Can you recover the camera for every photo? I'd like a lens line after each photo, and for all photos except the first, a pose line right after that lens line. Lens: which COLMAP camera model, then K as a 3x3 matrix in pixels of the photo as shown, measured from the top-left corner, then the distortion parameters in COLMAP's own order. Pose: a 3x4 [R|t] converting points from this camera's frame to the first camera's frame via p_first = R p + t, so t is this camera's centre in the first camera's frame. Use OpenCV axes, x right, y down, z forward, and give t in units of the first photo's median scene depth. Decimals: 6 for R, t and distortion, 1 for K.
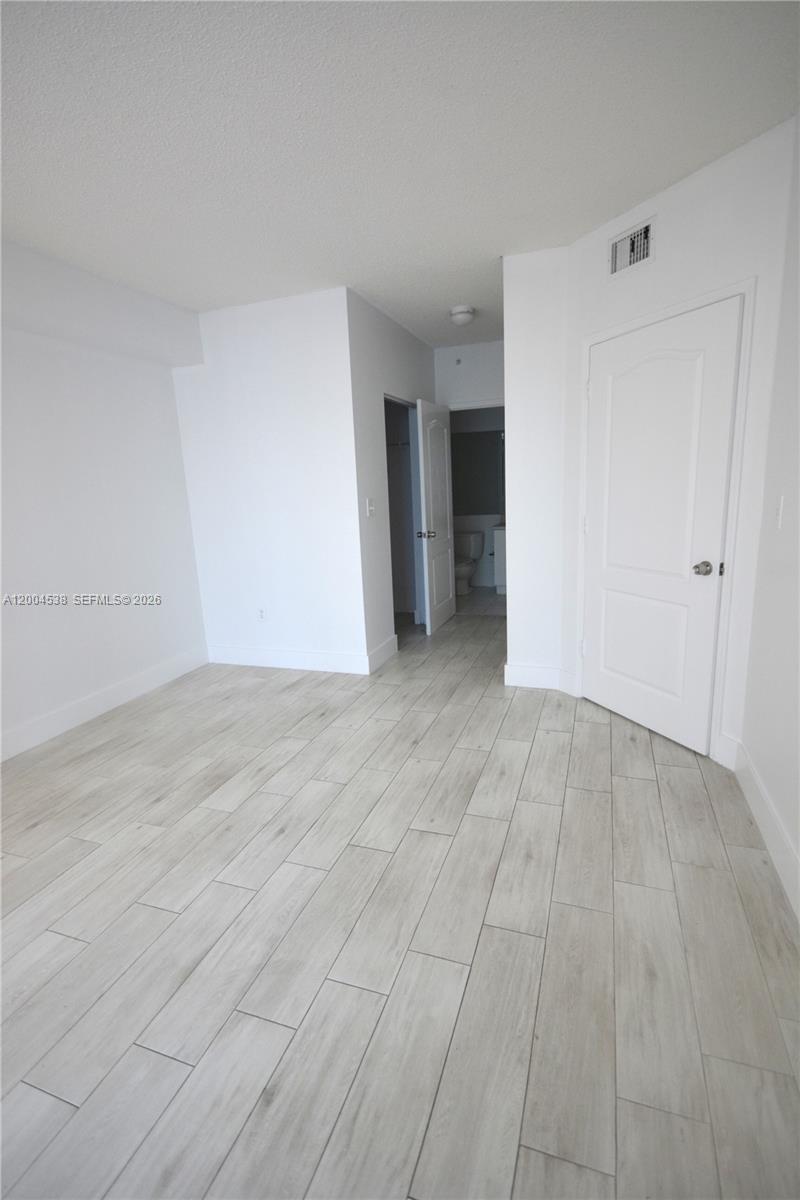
lens RADIAL K [[543.1, 0, 403.4], [0, 543.1, 600.4], [0, 0, 1]] dist [-0.001018, 0.000311]
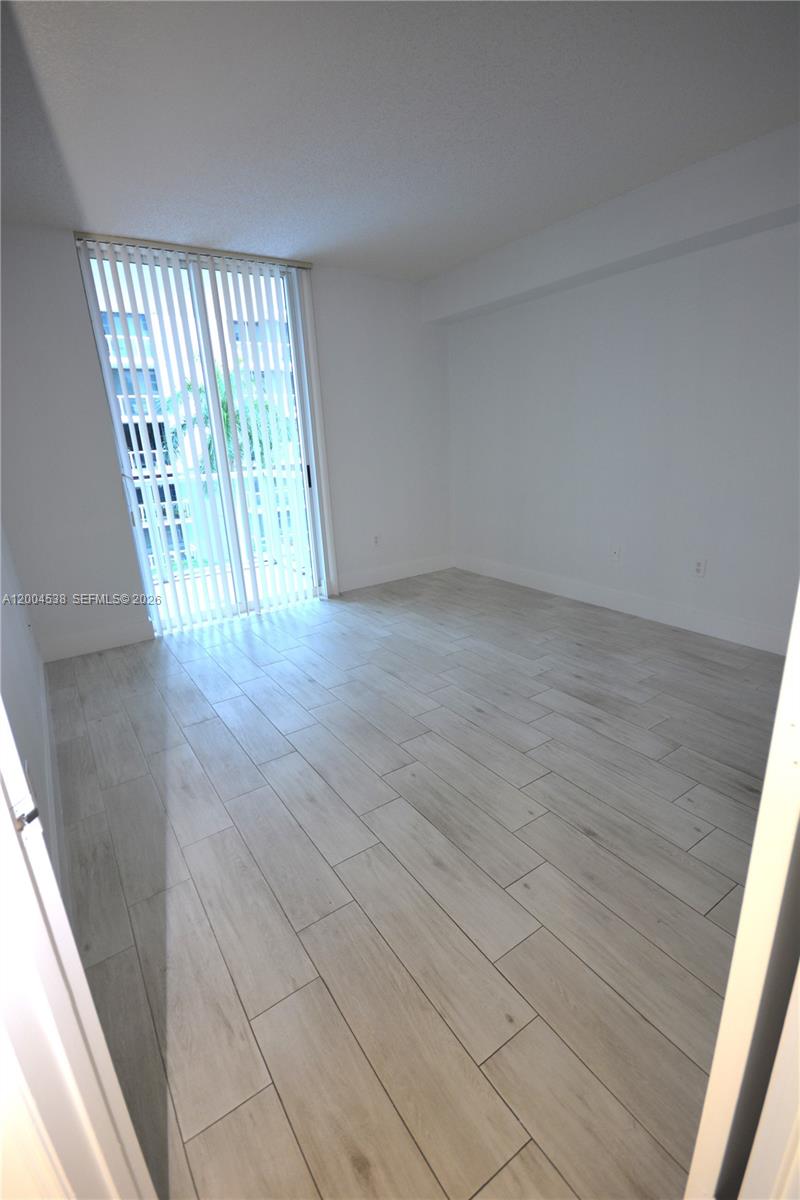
lens RADIAL K [[543.1, 0, 401.2], [0, 543.1, 606.2], [0, 0, 1]] dist [-0.001018, 0.000311]
pose [[-0.584999, 0.318050, -0.746070, 0.650024], [-0.096635, 0.886012, 0.453480, -0.291637], [0.805256, 0.337382, -0.487581, 1.245933]]
